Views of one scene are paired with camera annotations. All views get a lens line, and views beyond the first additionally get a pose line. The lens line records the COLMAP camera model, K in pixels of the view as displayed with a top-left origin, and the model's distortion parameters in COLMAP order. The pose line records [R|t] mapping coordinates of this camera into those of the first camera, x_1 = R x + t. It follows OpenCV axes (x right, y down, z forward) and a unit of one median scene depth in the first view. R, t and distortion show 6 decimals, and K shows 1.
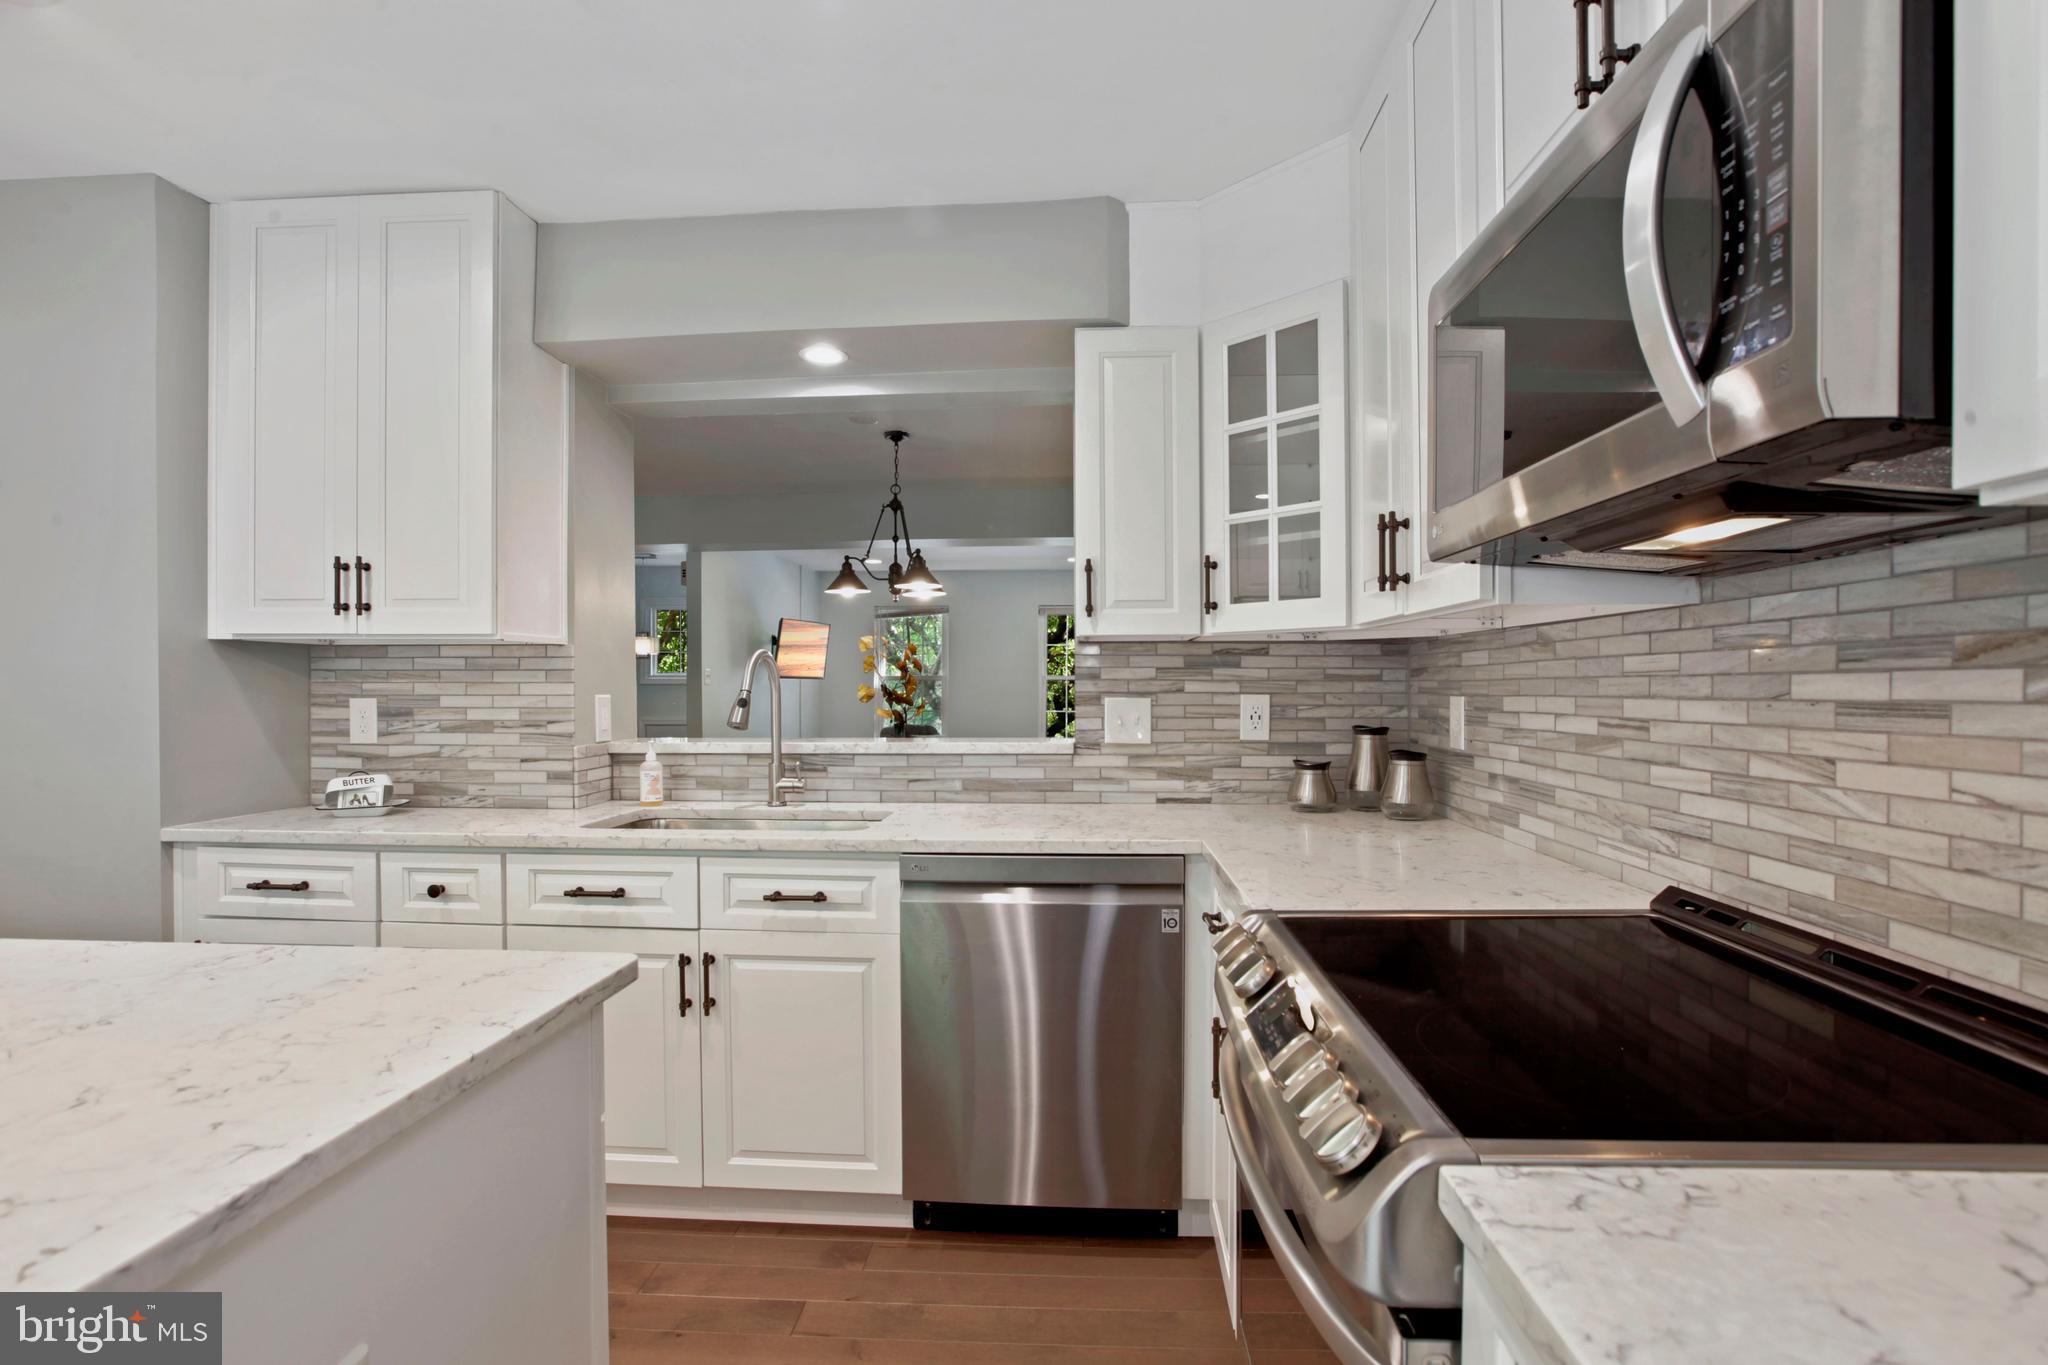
lens RADIAL K [[977.4, 0, 1033.7], [0, 977.4, 696.1], [0, 0, 1]] dist [-0.056948, 0.025319]
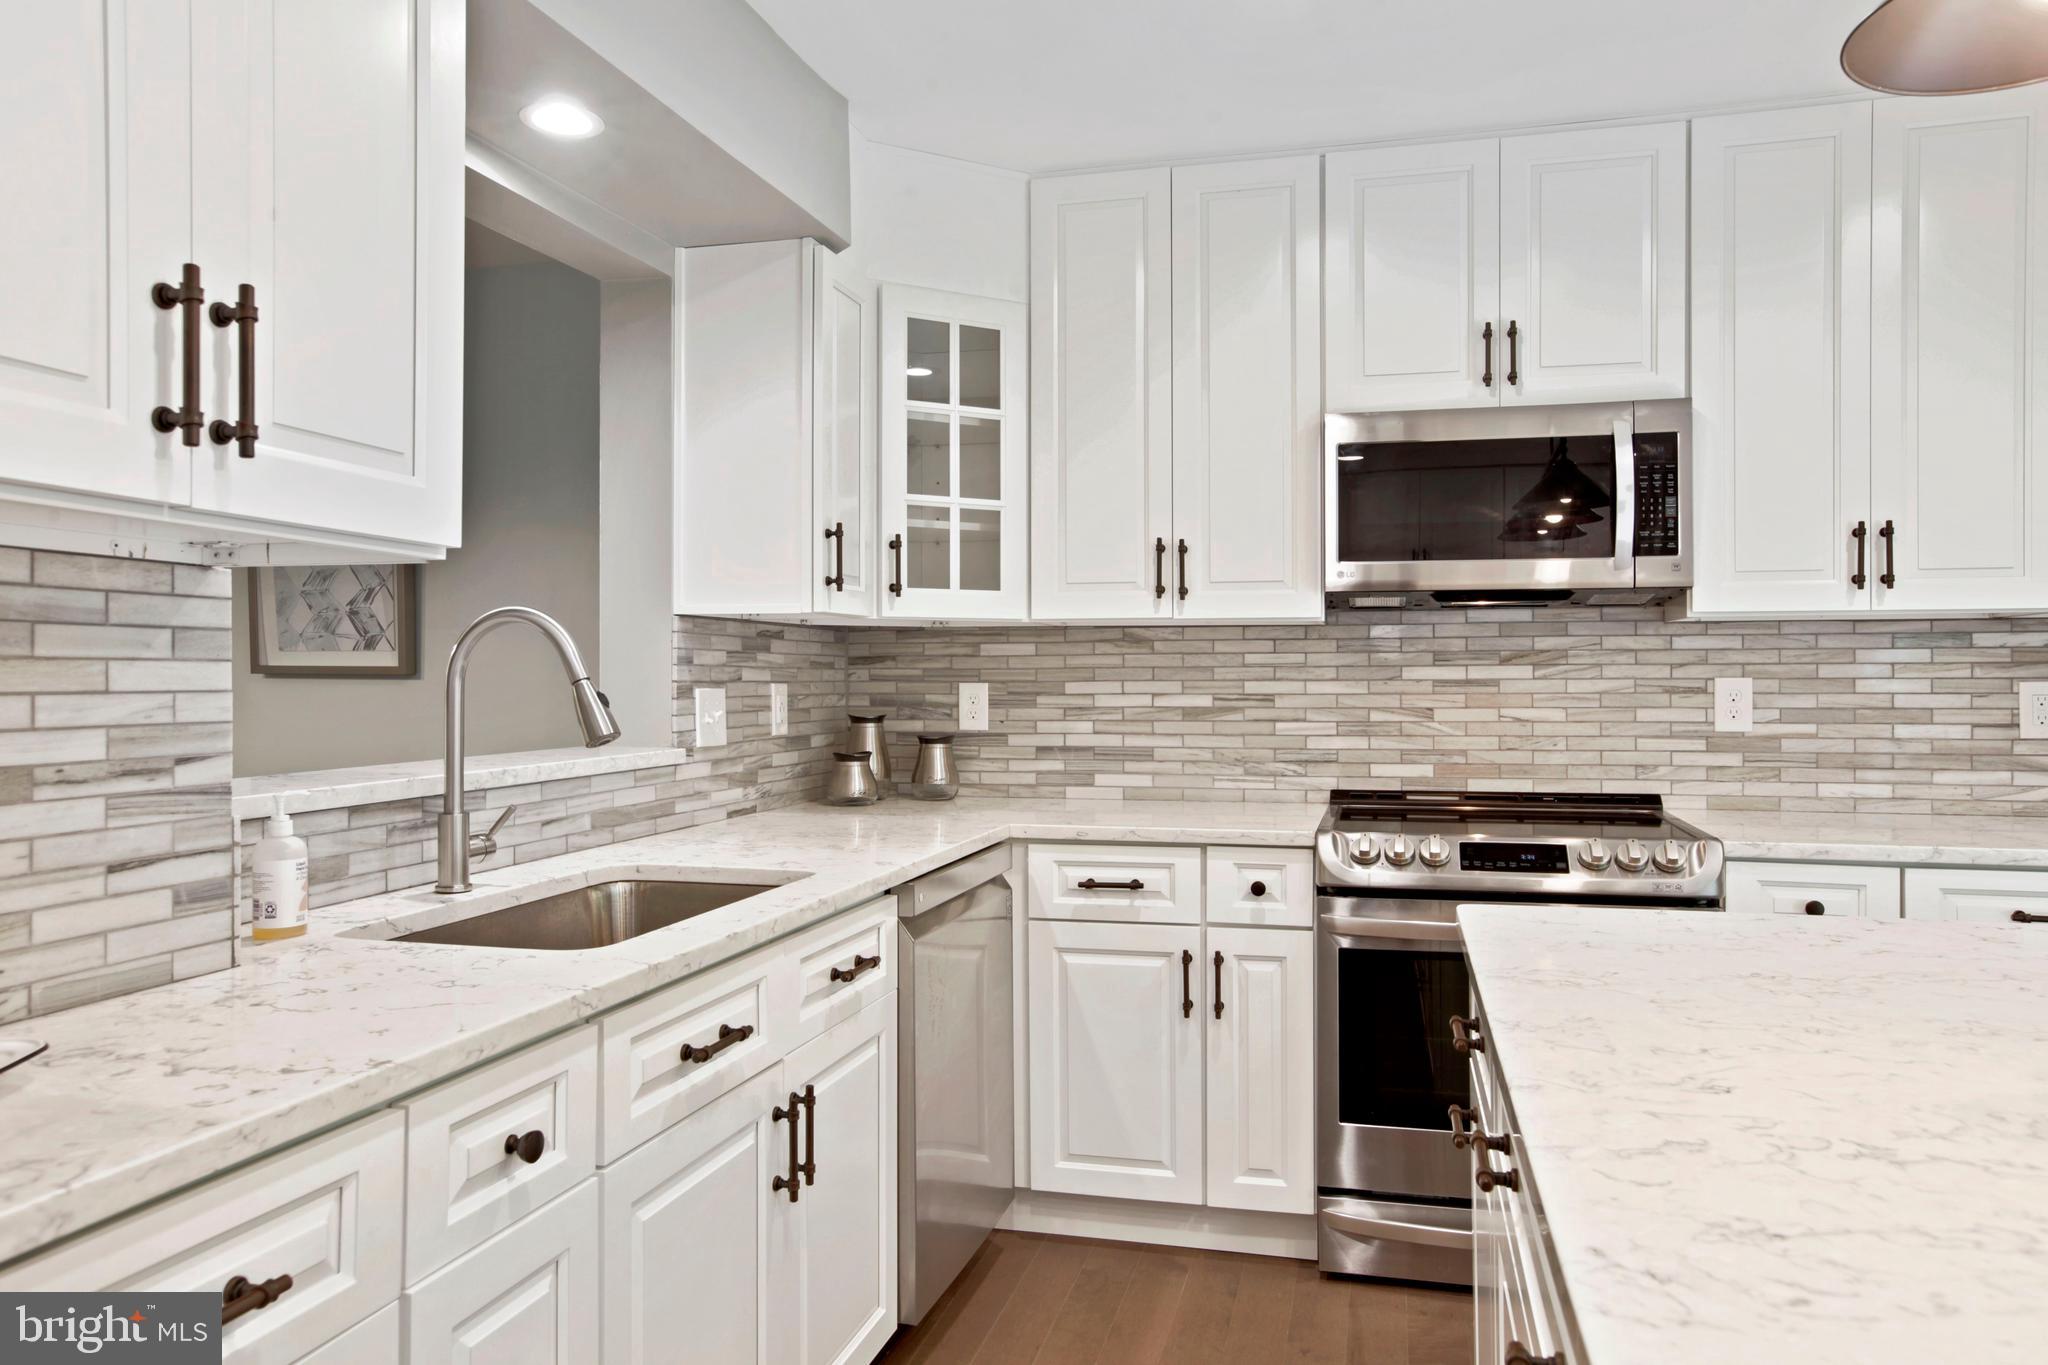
lens RADIAL K [[1396.3, 0, 1031.2], [0, 1396.3, 665.9], [0, 0, 1]] dist [-0.023065, 0.055045]
pose [[0.193463, 0.008187, 0.981074, -1.113672], [0.011663, 0.999875, -0.010644, -0.001620], [-0.981038, 0.013502, 0.193343, 0.614040]]
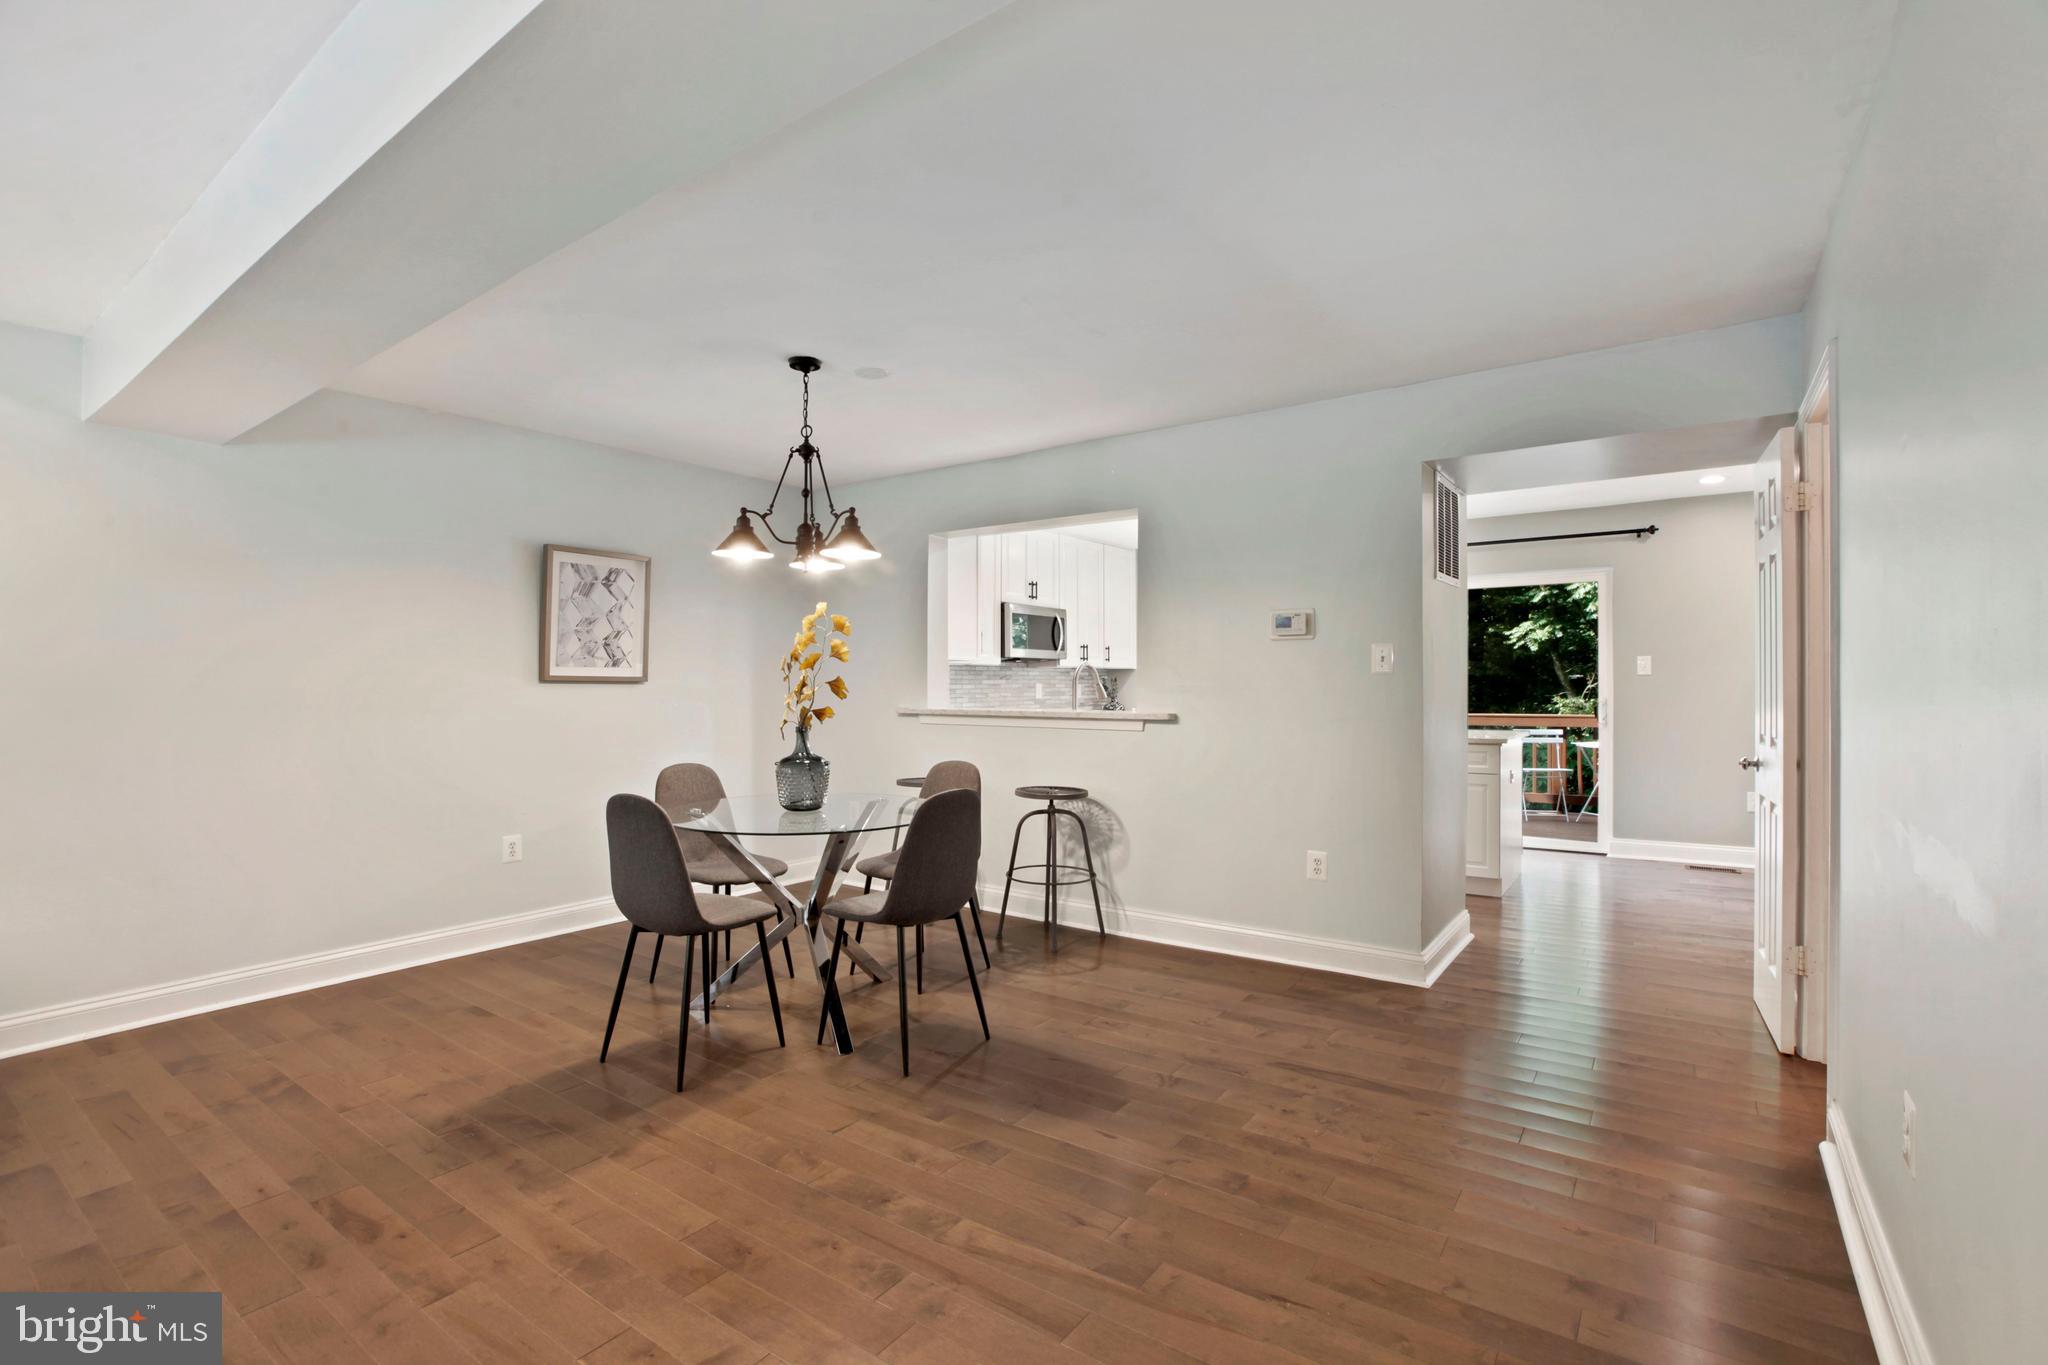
lens RADIAL K [[933.5, 0, 1030.6], [0, 933.5, 686.9], [0, 0, 1]] dist [-0.055260, 0.021028]
pose [[-0.848193, 0.003548, 0.529675, -1.370242], [0.010590, 0.999891, 0.010261, -0.018279], [-0.529581, 0.014312, -0.848139, 3.043598]]
